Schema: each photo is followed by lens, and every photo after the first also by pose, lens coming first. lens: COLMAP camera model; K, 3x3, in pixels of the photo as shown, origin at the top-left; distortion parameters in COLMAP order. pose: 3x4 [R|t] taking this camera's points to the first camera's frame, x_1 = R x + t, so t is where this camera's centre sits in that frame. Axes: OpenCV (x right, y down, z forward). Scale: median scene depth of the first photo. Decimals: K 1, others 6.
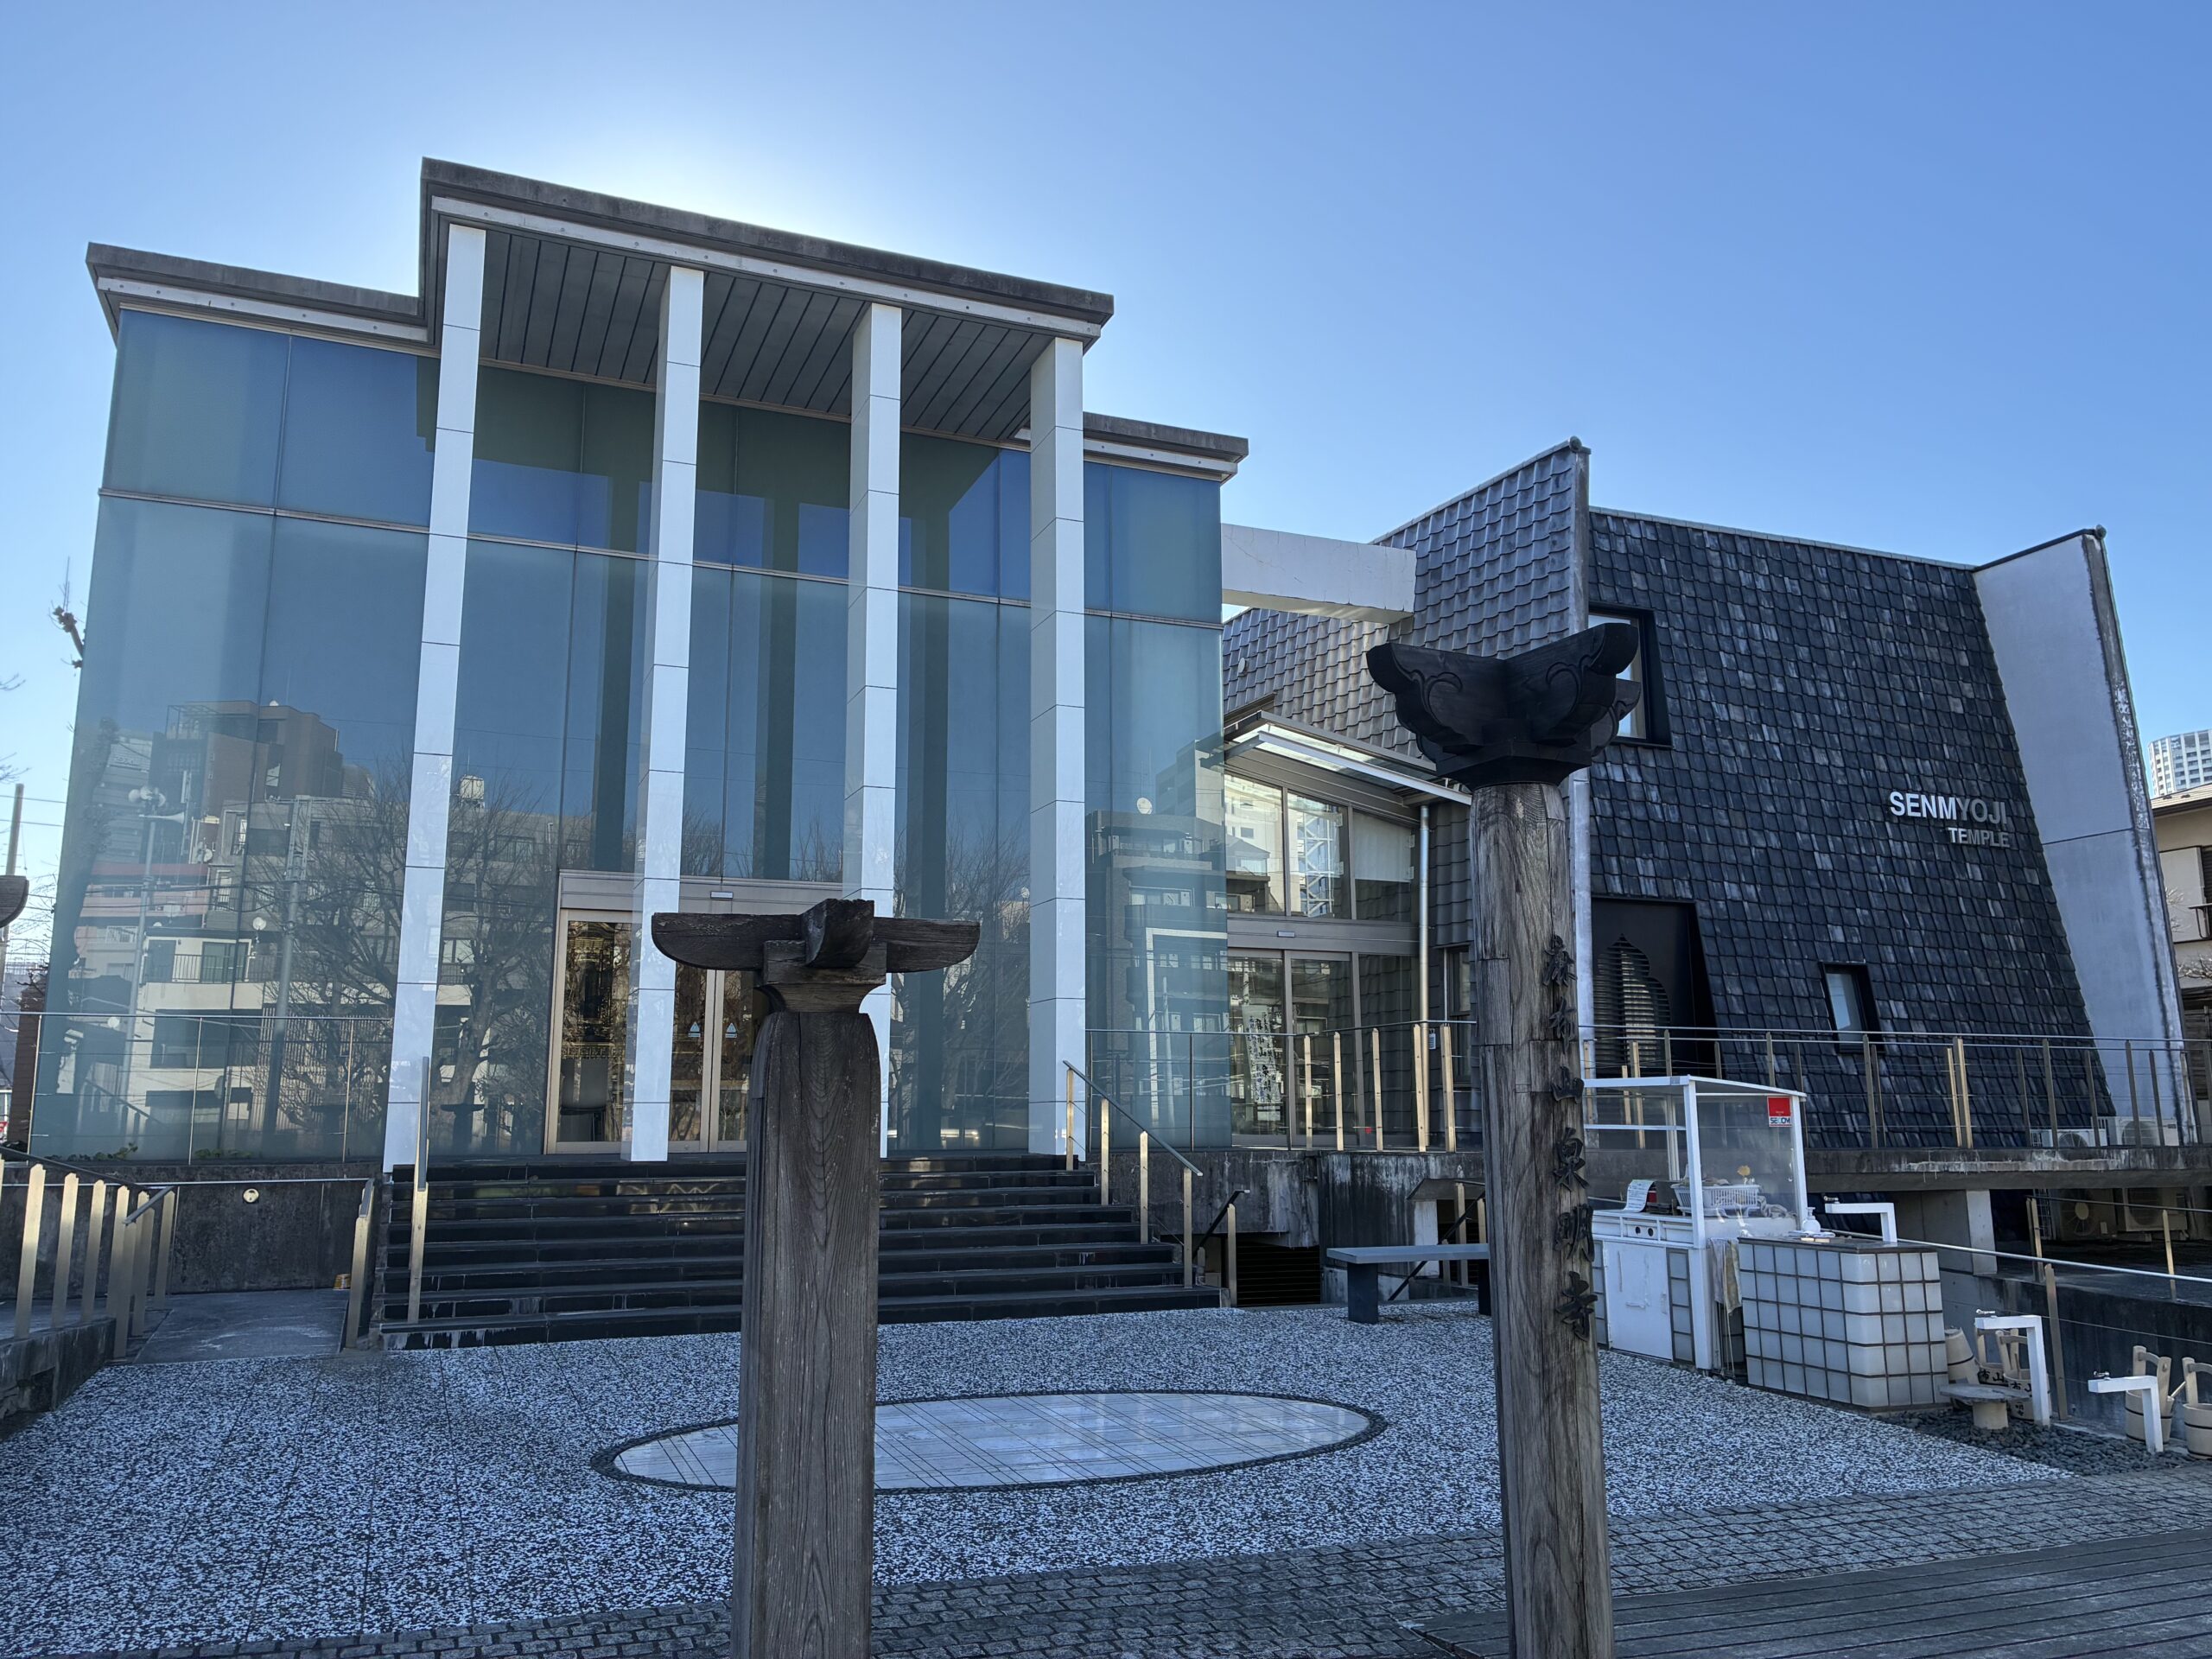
lens RADIAL K [[1667.2, 0, 1103.1], [0, 1667.2, 820.3], [0, 0, 1]] dist [0.014144, -0.000317]
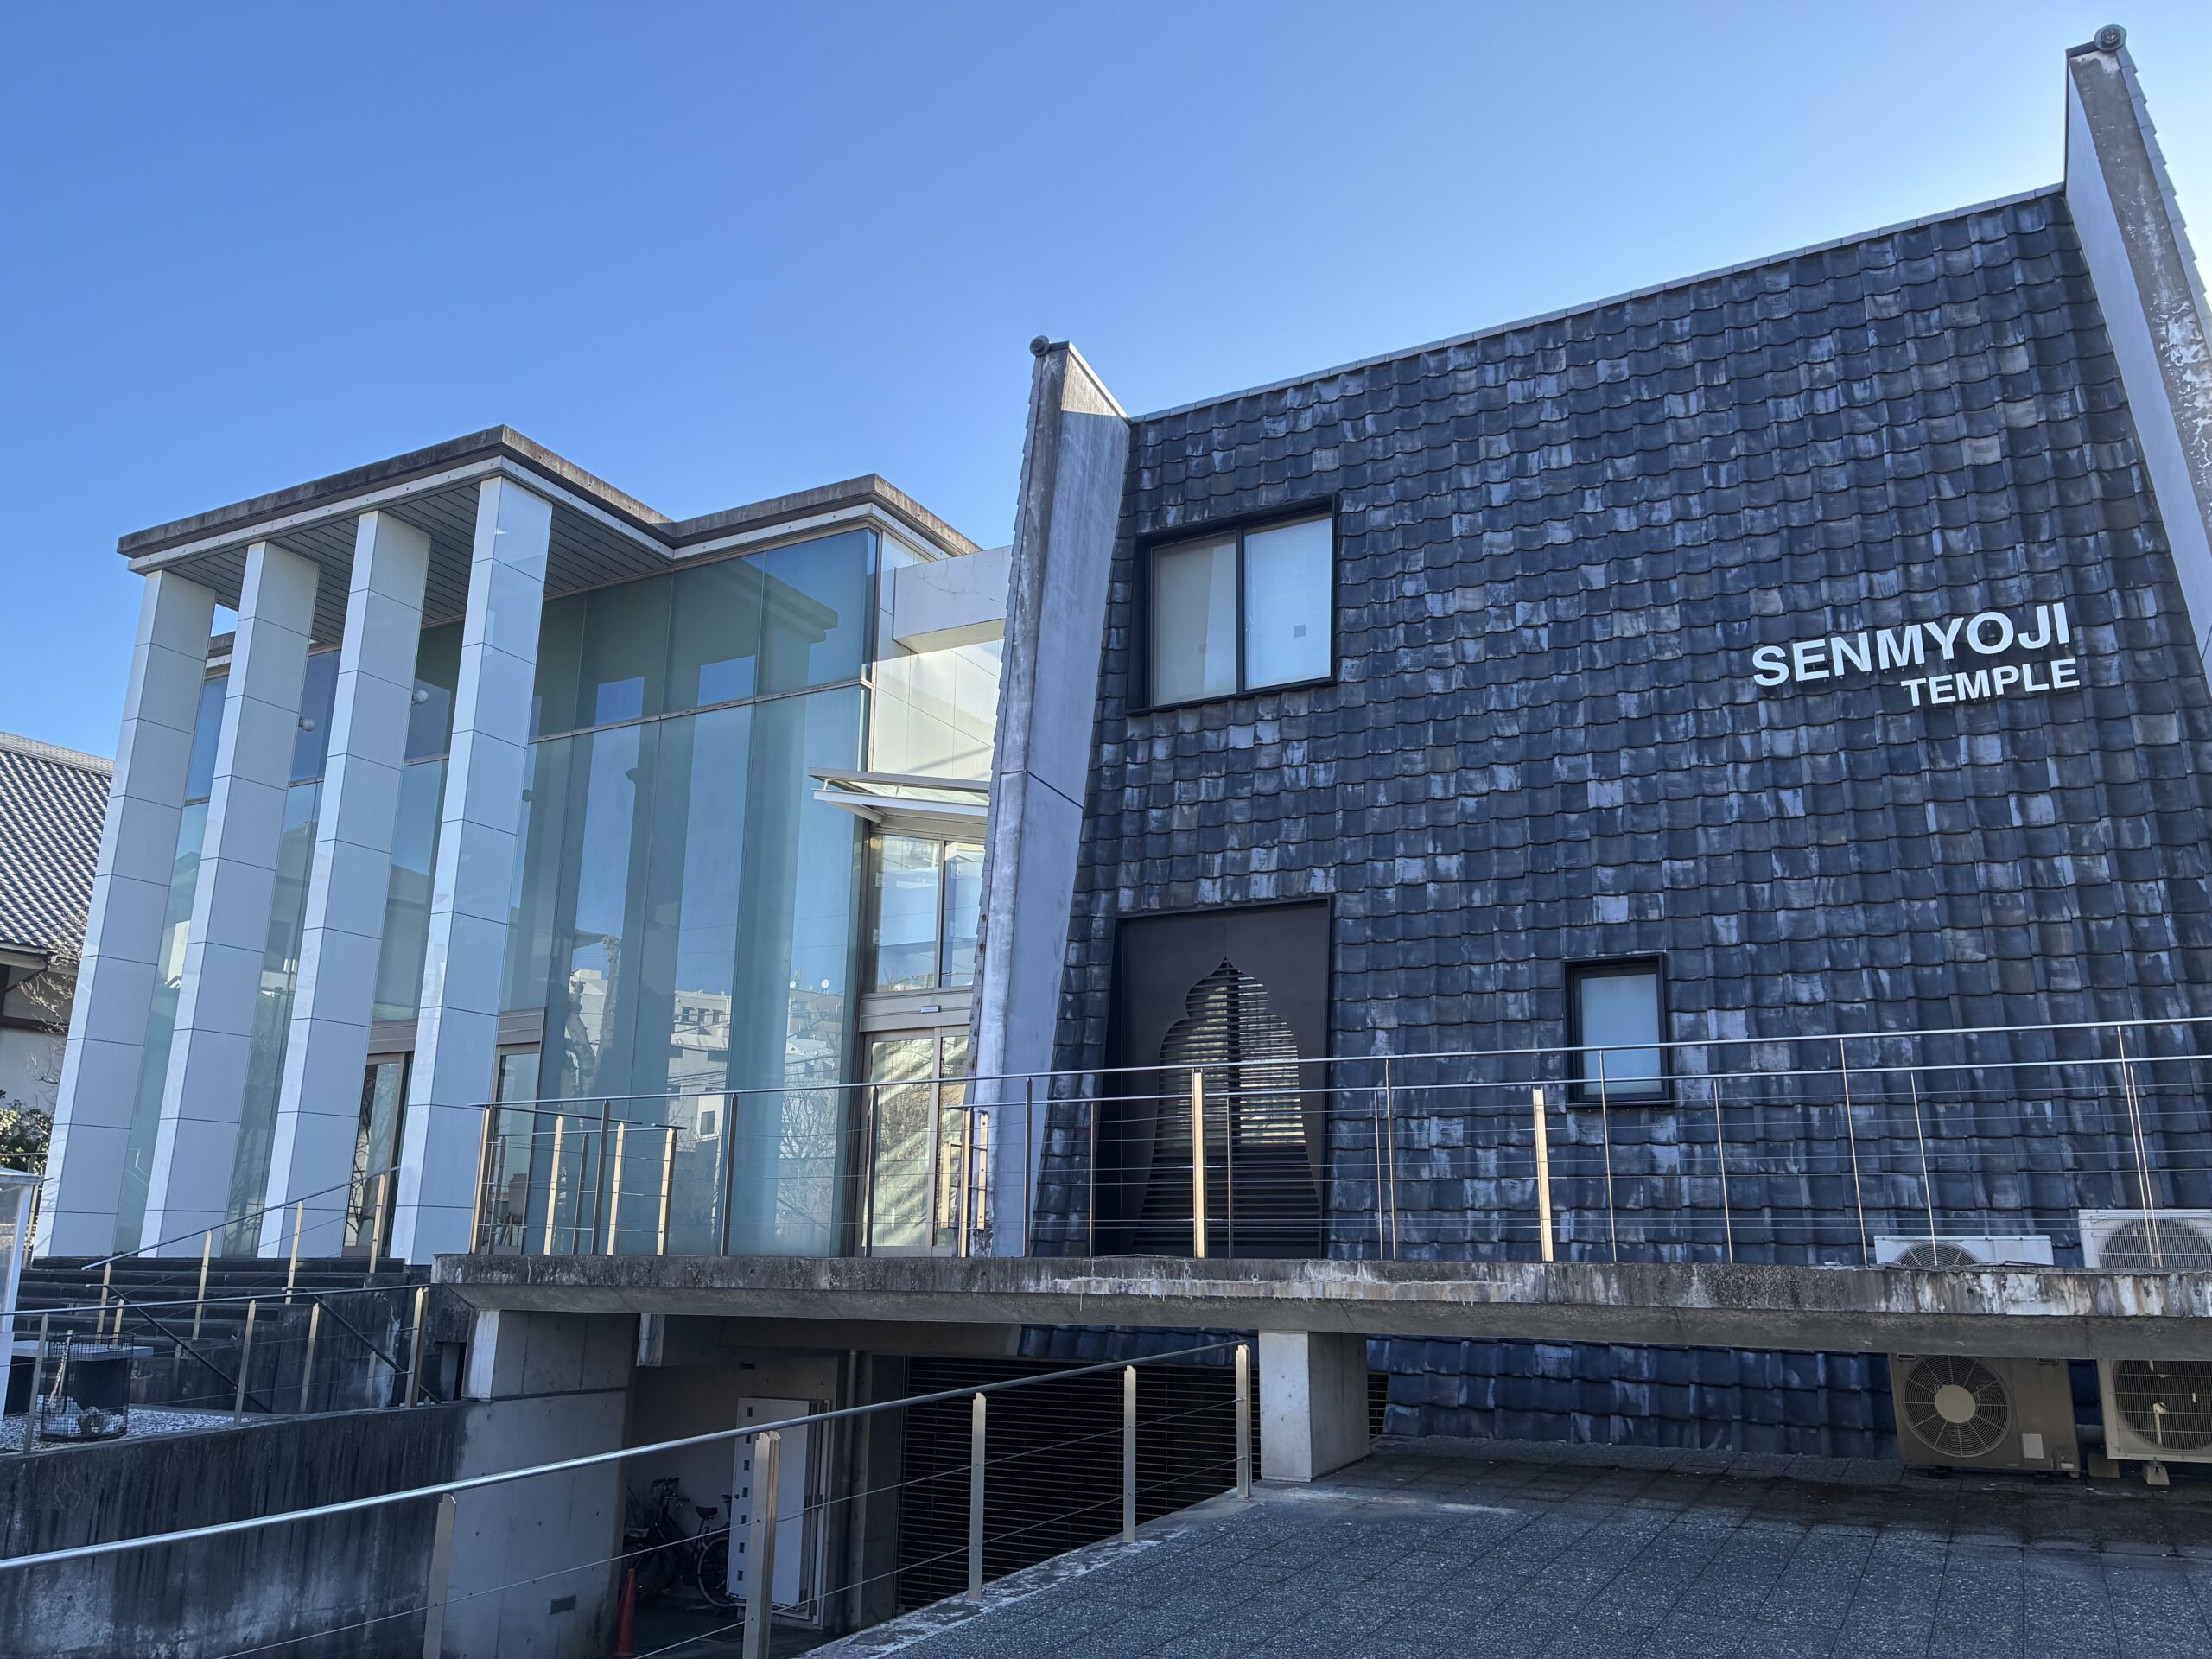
lens RADIAL K [[1667.2, 0, 1104.2], [0, 1667.2, 835.7], [0, 0, 1]] dist [0.014144, -0.000317]
pose [[0.648902, -0.180066, -0.739258, 0.748133], [0.129360, 0.983557, -0.126022, 0.091435], [0.749795, -0.013854, 0.661526, 0.448906]]
